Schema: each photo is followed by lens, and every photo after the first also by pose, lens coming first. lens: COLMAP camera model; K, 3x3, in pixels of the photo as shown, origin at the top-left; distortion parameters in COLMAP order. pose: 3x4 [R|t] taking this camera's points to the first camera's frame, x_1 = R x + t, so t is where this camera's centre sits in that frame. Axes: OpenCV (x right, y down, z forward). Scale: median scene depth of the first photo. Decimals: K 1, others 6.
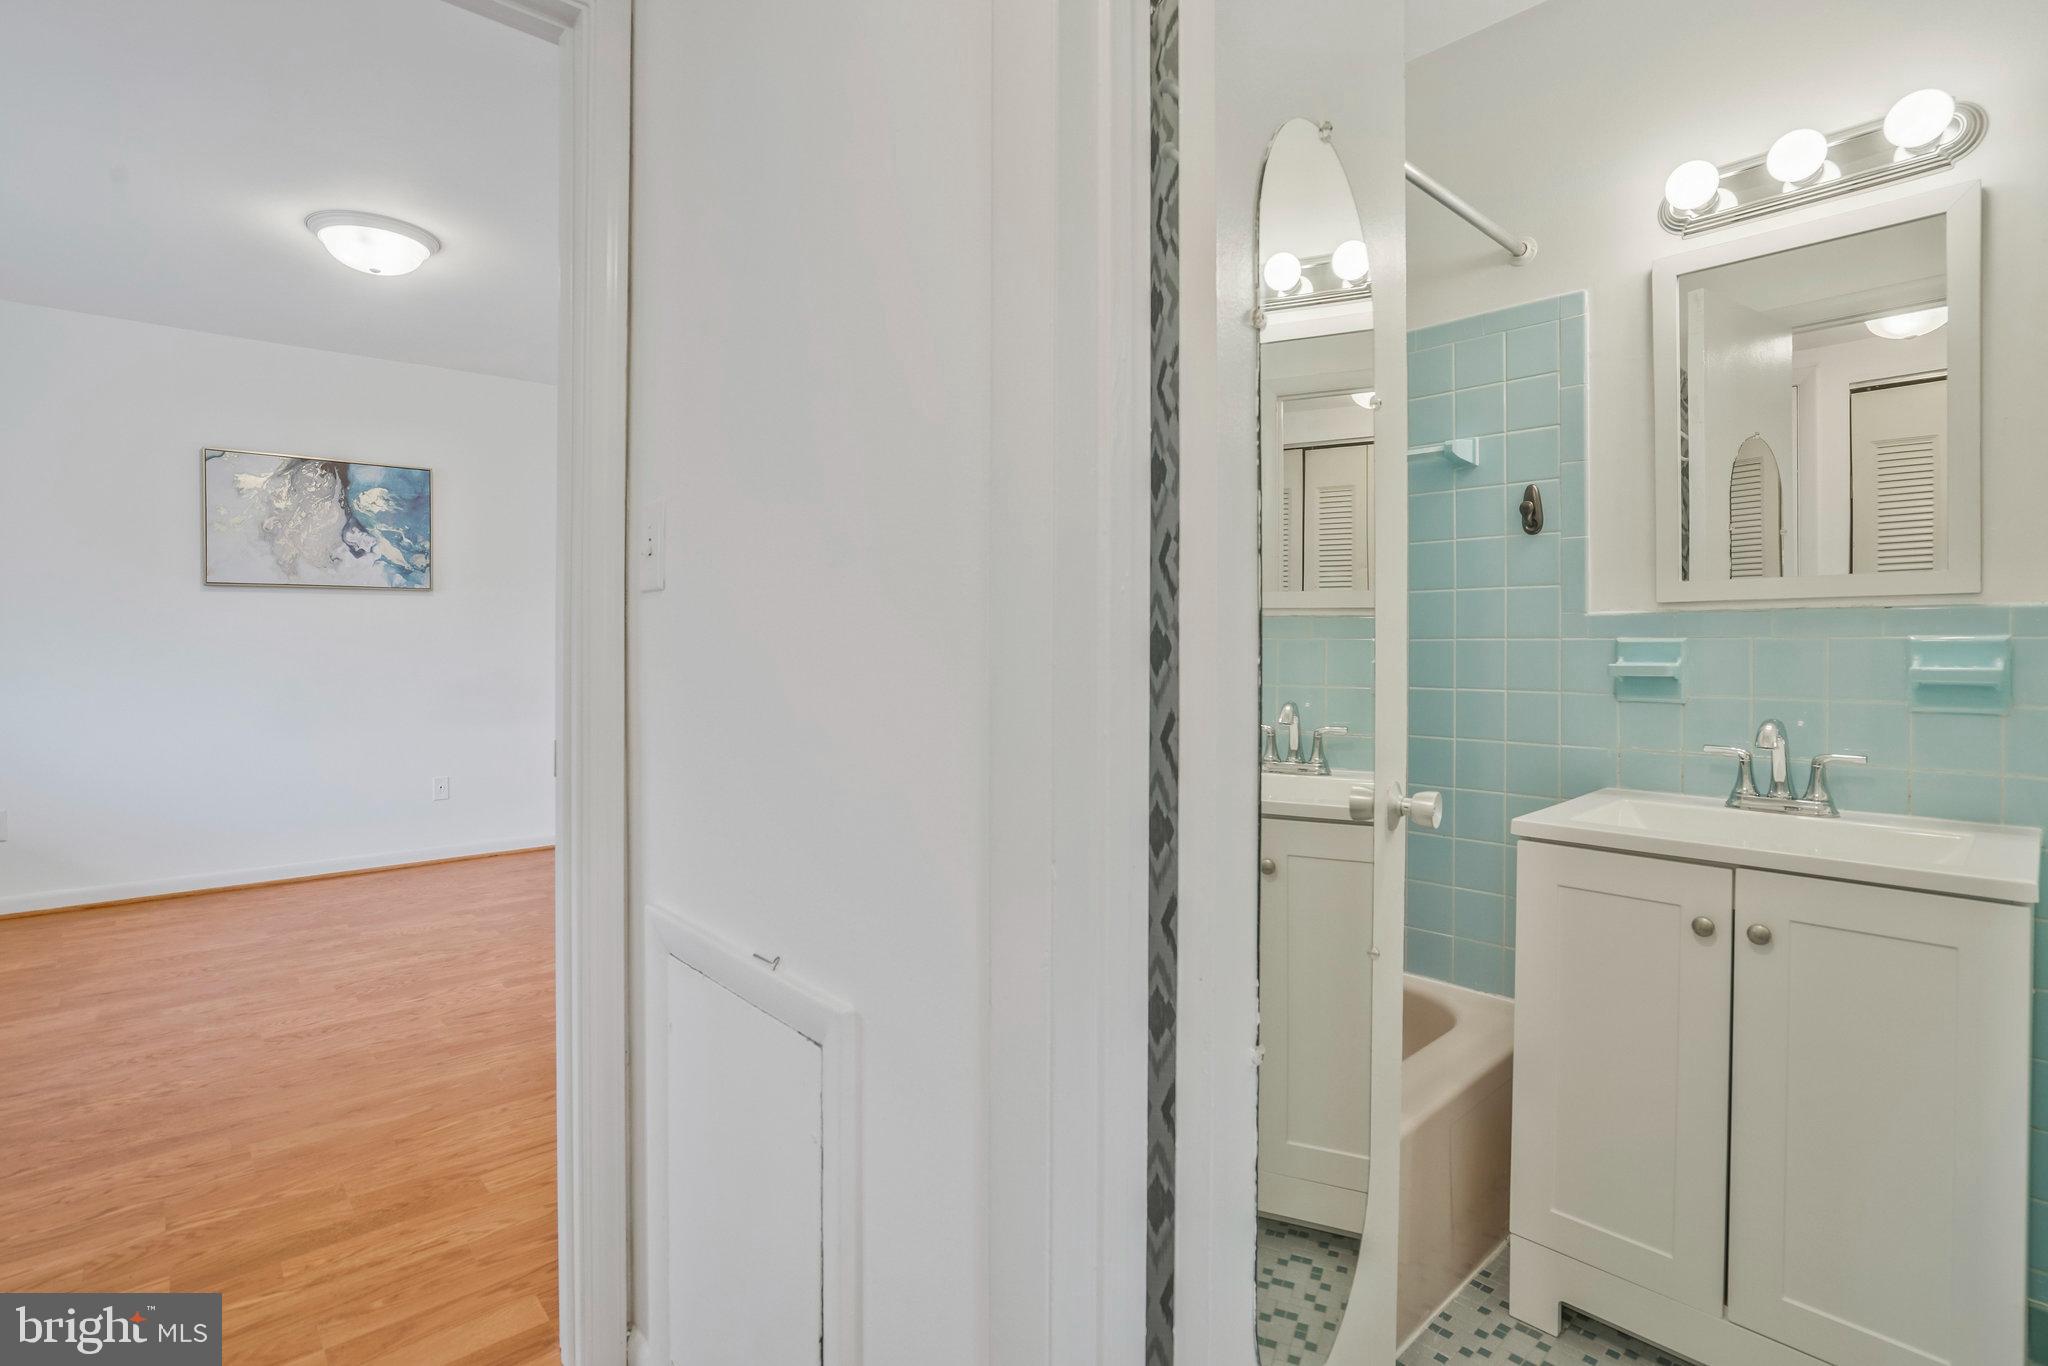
lens RADIAL K [[962.2, 0, 1025.7], [0, 962.2, 644.7], [0, 0, 1]] dist [-0.039544, 0.013673]
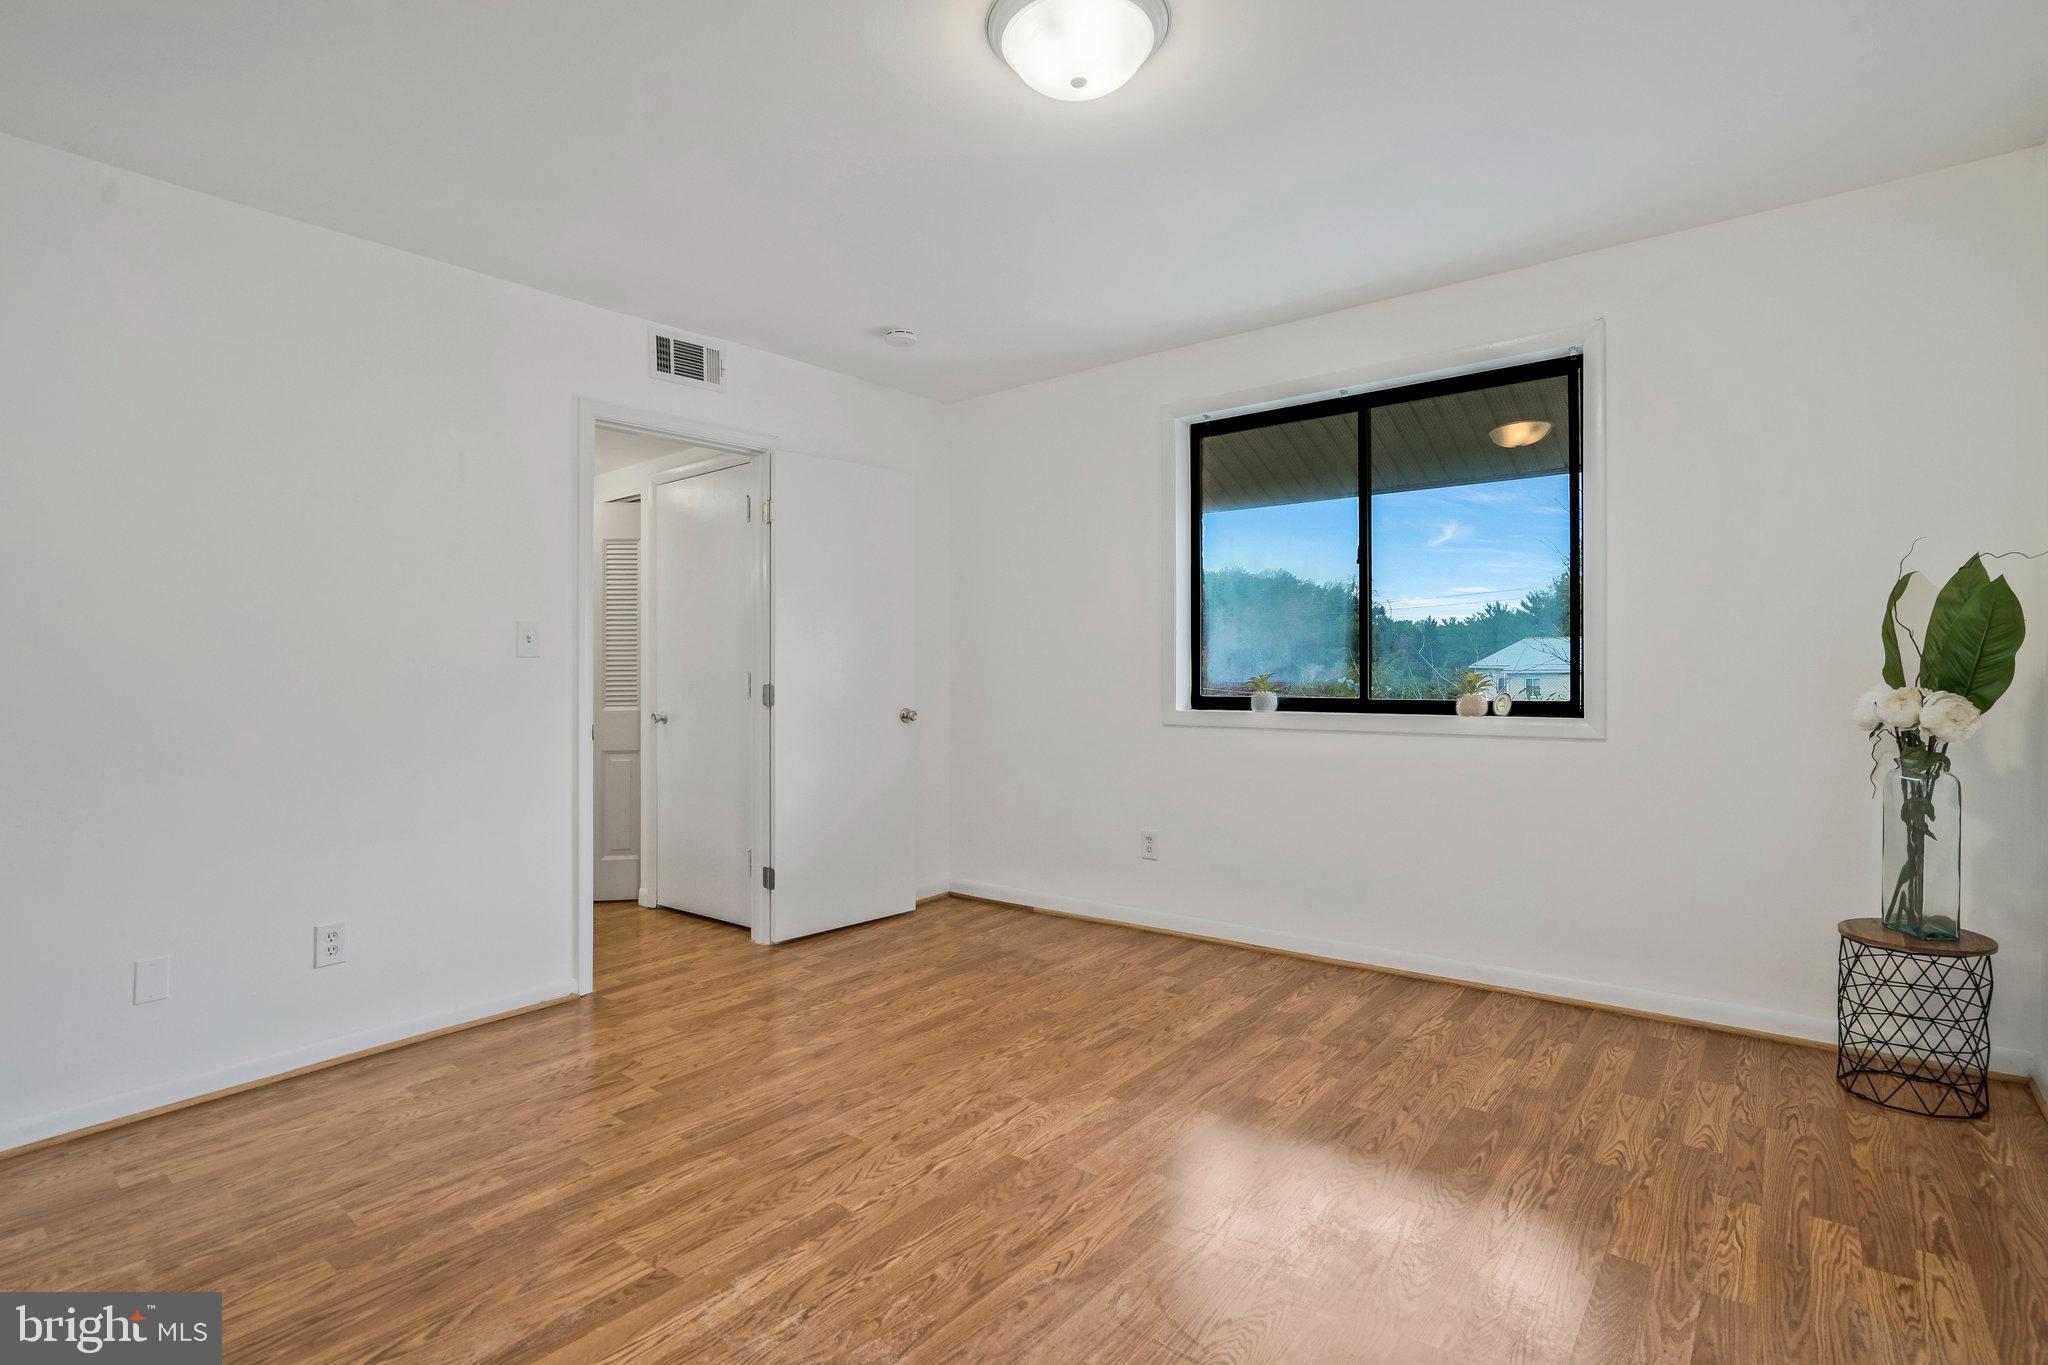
lens RADIAL K [[951.9, 0, 1024.0], [0, 951.9, 682.5], [0, 0, 1]] dist [-0.069921, 0.041241]
pose [[-0.987265, 0.001539, -0.159075, -0.401444], [-0.000390, 0.999927, 0.012094, 0.000232], [0.159082, 0.012002, -0.987192, 1.149966]]
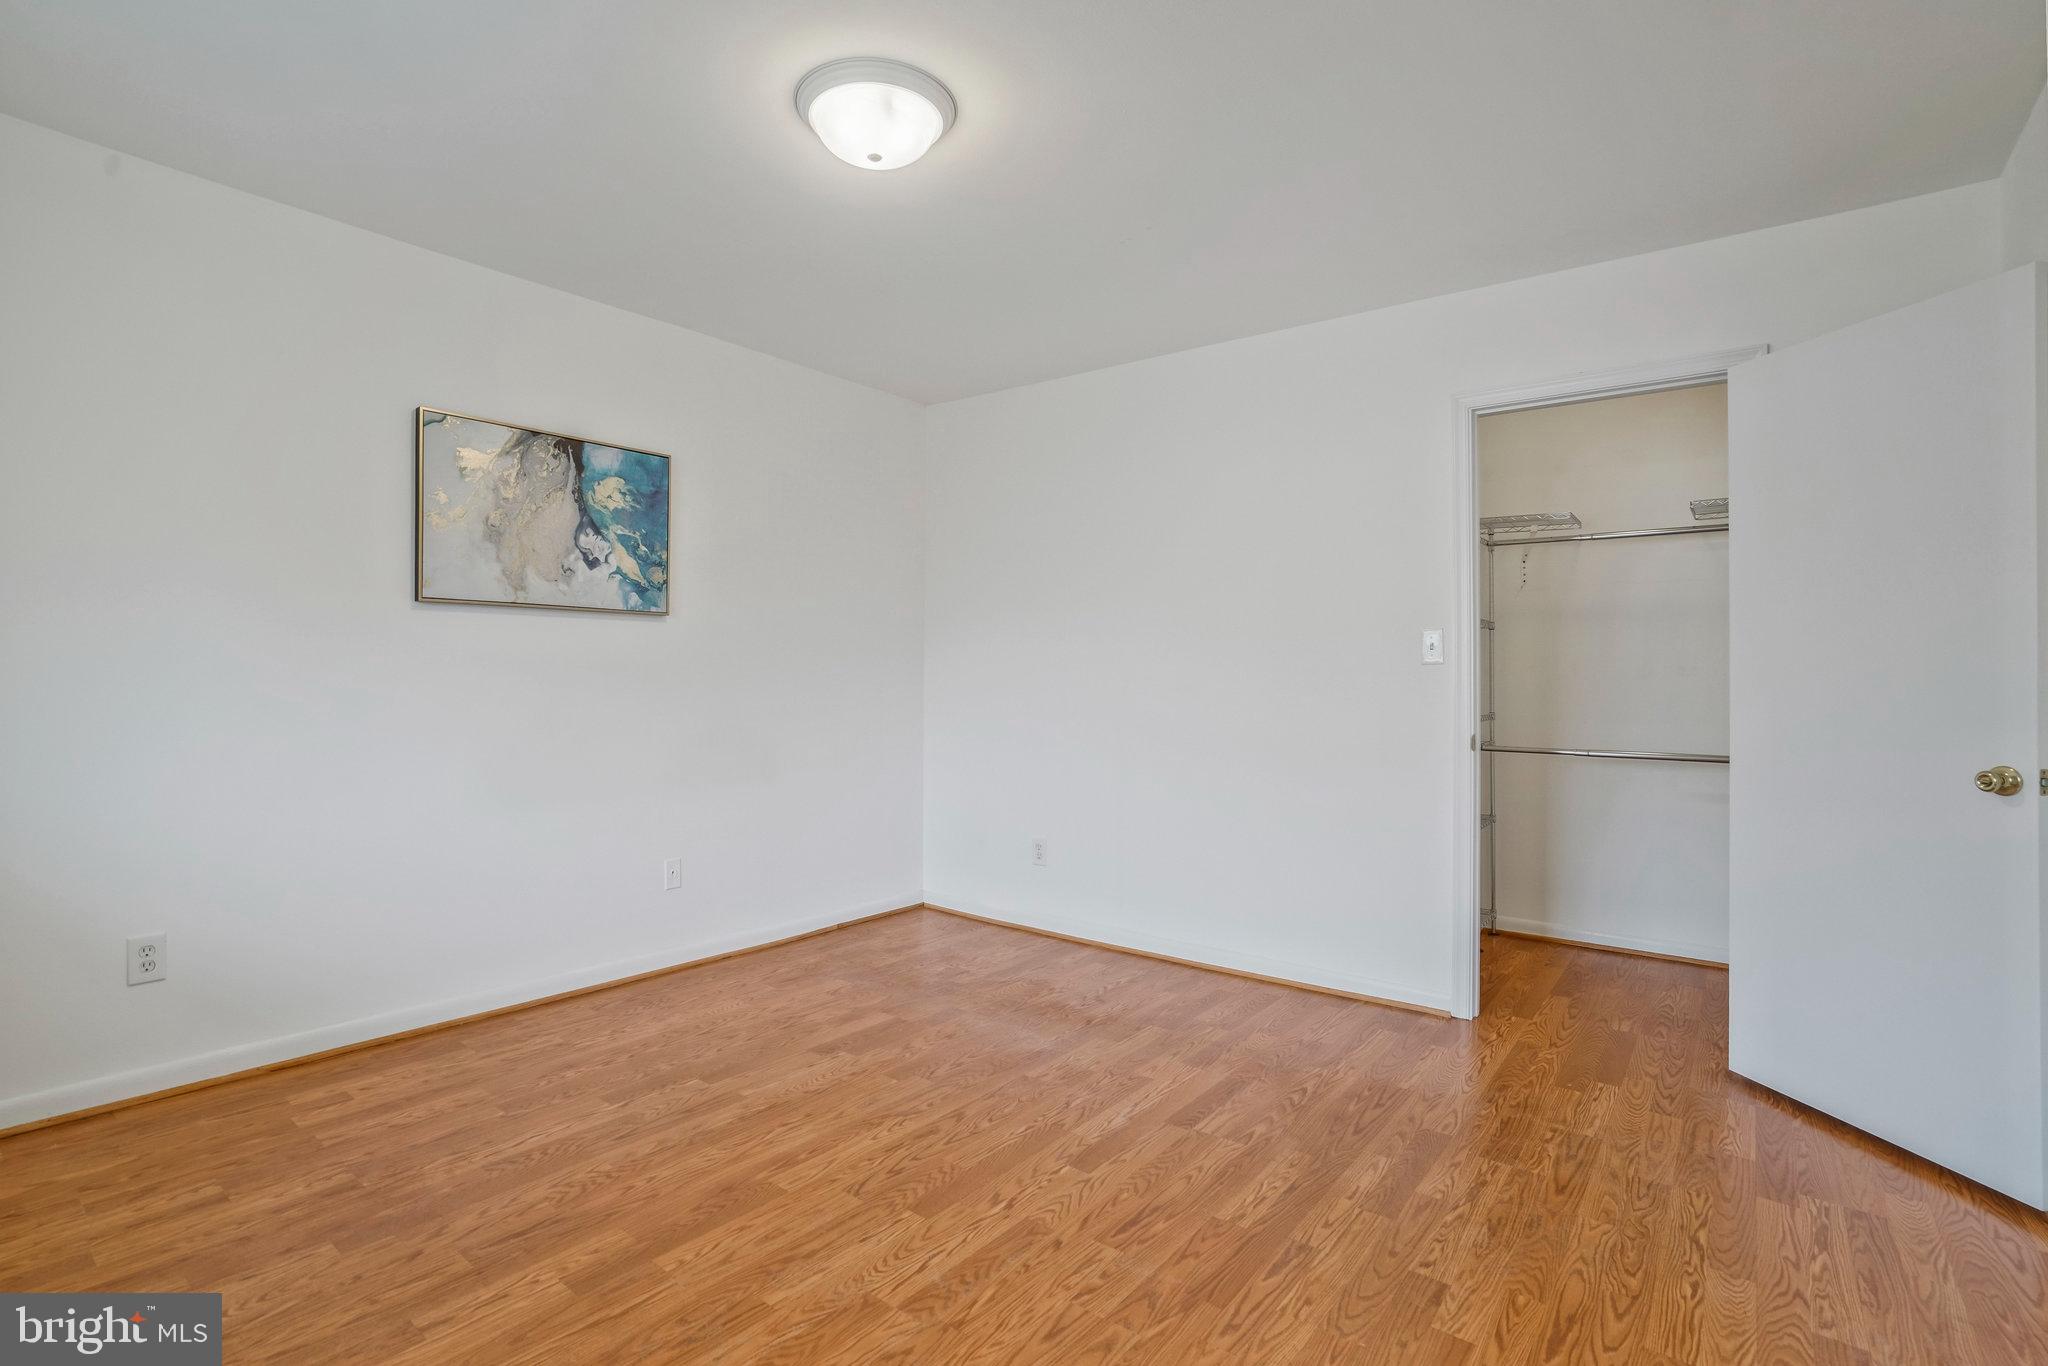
lens RADIAL K [[972.0, 0, 989.1], [0, 972.0, 675.6], [0, 0, 1]] dist [-0.041710, 0.015658]
pose [[0.988788, 0.008074, 0.149105, -0.512414], [-0.007013, 0.999946, -0.007645, -0.004642], [-0.149159, 0.006514, 0.988792, 0.204904]]
